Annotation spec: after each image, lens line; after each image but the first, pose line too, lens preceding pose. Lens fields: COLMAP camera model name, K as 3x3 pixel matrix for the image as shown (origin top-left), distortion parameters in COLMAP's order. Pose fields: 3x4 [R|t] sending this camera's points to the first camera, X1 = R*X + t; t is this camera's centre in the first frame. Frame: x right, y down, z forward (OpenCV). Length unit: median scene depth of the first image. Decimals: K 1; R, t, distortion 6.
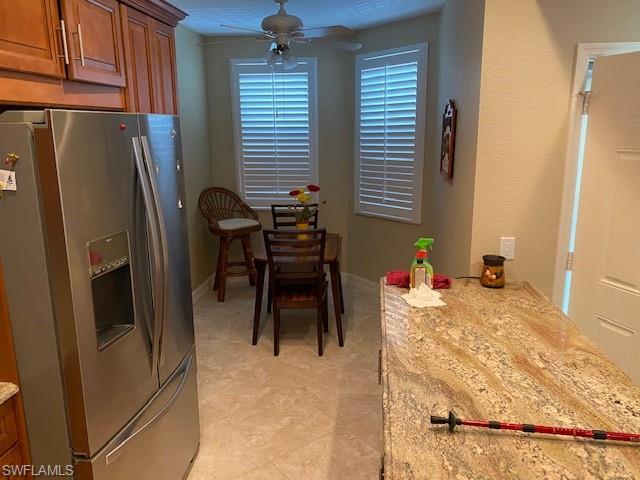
lens RADIAL K [[498.9, 0, 320.0], [0, 498.9, 240.0], [0, 0, 1]] dist [-0.013385, -0.008209]
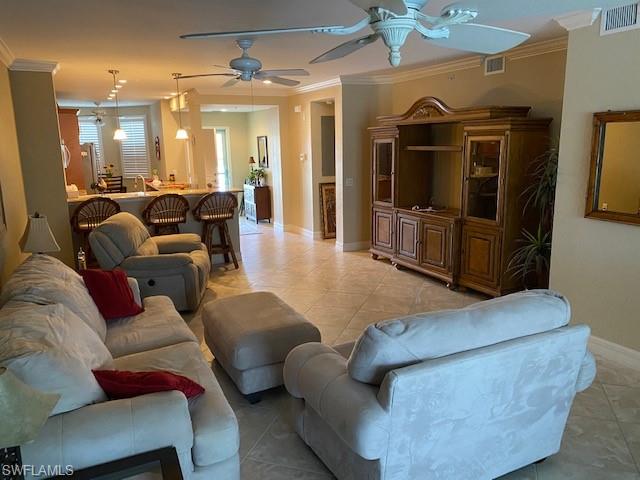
lens RADIAL K [[488.8, 0, 318.9], [0, 488.8, 238.6], [0, 0, 1]] dist [0.021860, -0.000129]
pose [[0.845352, -0.111608, 0.522420, -0.608754], [0.126746, 0.991912, 0.006815, 0.511058], [-0.518955, 0.060454, 0.852661, -2.311411]]
